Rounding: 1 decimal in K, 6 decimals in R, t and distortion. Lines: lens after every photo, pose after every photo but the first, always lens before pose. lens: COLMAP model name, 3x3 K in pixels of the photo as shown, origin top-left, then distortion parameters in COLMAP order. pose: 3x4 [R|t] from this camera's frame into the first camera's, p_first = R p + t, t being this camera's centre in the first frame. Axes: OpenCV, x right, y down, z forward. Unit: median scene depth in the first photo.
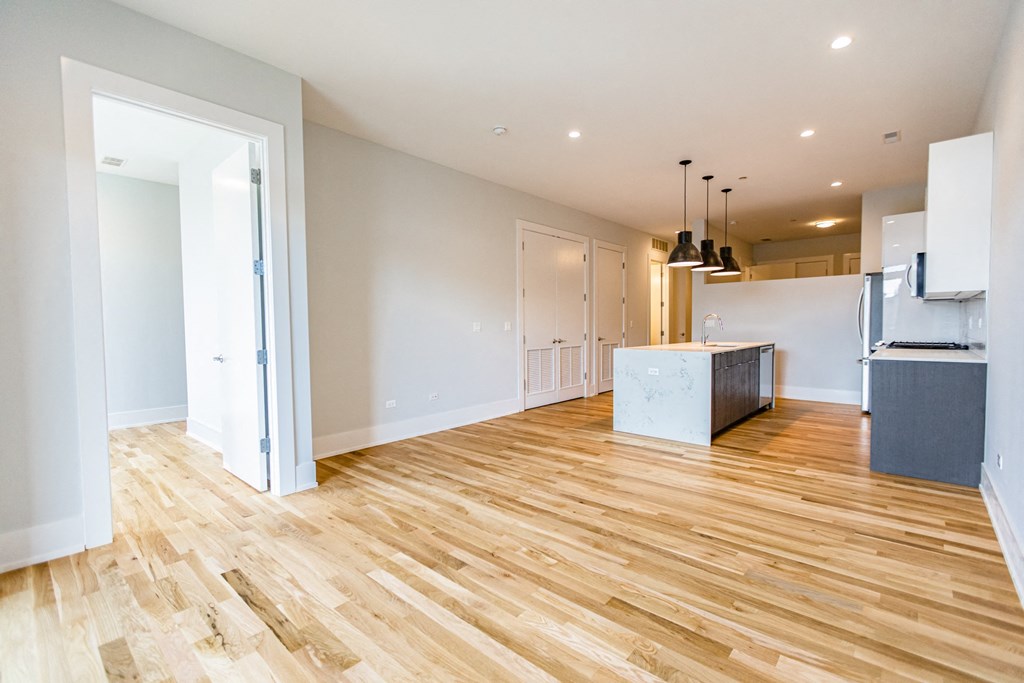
lens RADIAL K [[455.5, 0, 512.0], [0, 455.5, 341.5], [0, 0, 1]] dist [-0.001418, -0.000260]
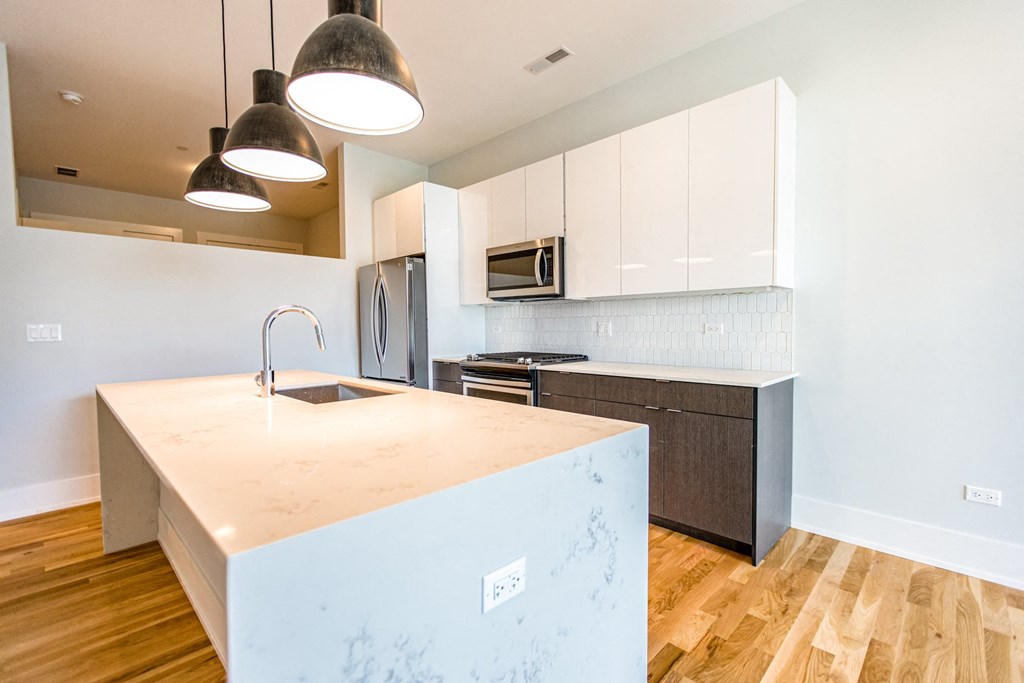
lens RADIAL K [[455.5, 0, 512.0], [0, 455.5, 341.5], [0, 0, 1]] dist [-0.001418, -0.000260]
pose [[0.046994, -0.026847, 0.998534, 0.168686], [0.045722, 0.998649, 0.024698, -0.056892], [-0.997848, 0.044495, 0.048158, 1.359479]]
